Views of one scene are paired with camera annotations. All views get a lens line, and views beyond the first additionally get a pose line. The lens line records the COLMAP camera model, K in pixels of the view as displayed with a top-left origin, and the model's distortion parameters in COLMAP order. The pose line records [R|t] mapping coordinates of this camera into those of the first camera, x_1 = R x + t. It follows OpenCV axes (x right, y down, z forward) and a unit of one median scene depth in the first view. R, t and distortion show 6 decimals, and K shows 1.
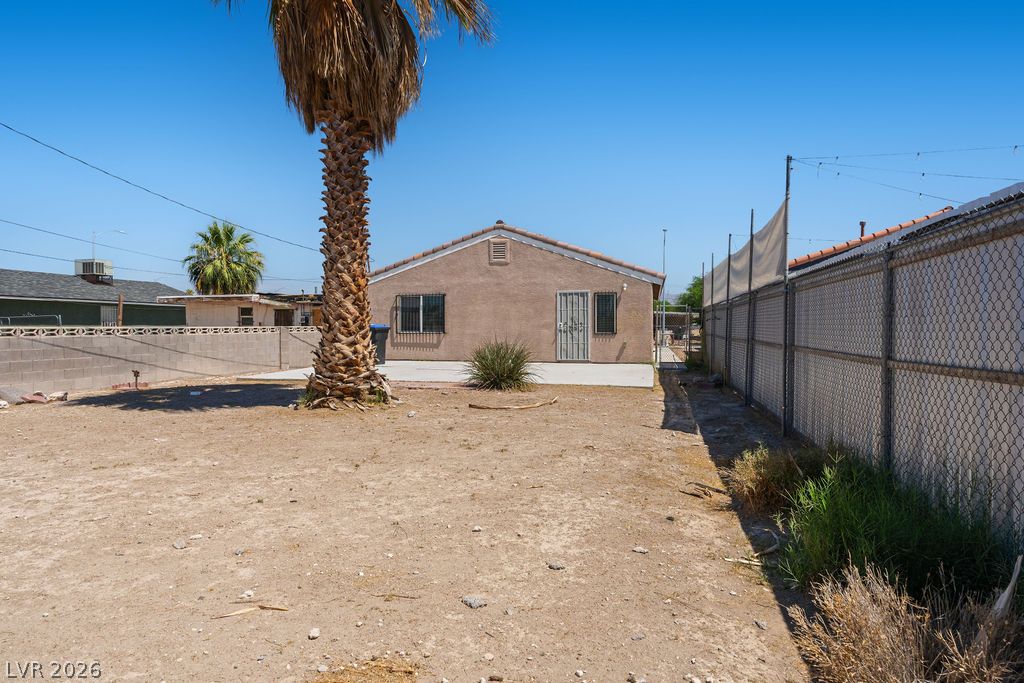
lens RADIAL K [[620.5, 0, 512.0], [0, 620.5, 341.5], [0, 0, 1]] dist [-0.000511, 0.000048]
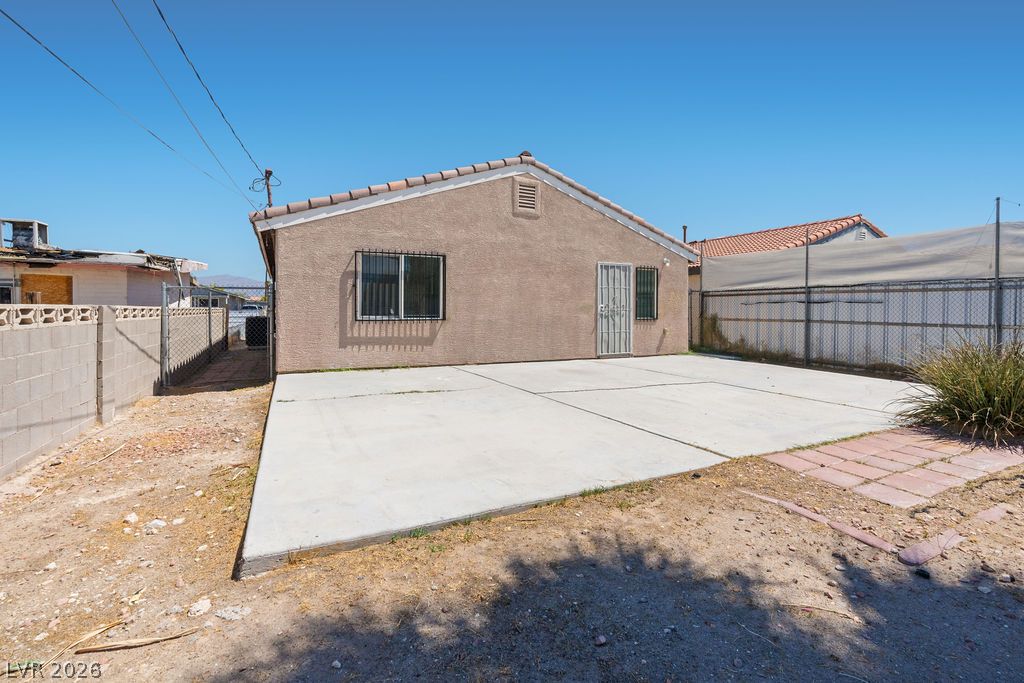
lens RADIAL K [[471.7, 0, 516.2], [0, 471.7, 313.4], [0, 0, 1]] dist [-0.001127, 0.000172]
pose [[0.777324, 0.001613, 0.629099, -0.355927], [0.009707, 0.999847, -0.014558, -0.012669], [-0.629026, 0.017423, 0.777189, 0.623516]]
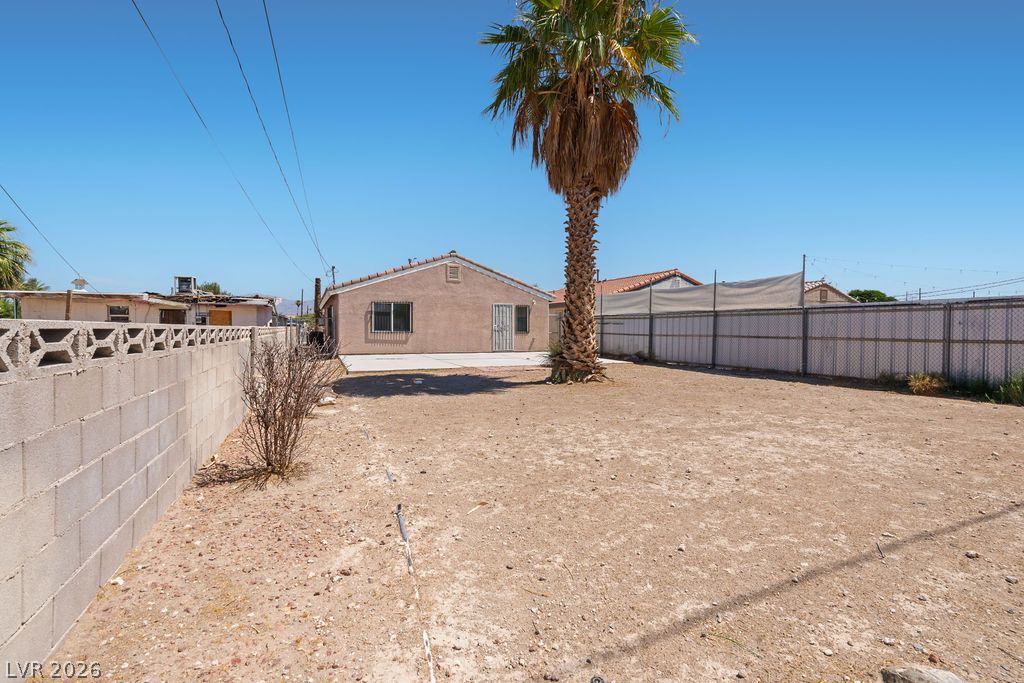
lens RADIAL K [[461.6, 0, 511.1], [0, 461.6, 339.7], [0, 0, 1]] dist [-0.007996, 0.001088]
pose [[0.806868, -0.010853, 0.590632, -0.533754], [0.009503, 0.999940, 0.005393, -0.001270], [-0.590655, 0.001261, 0.806923, 0.098630]]
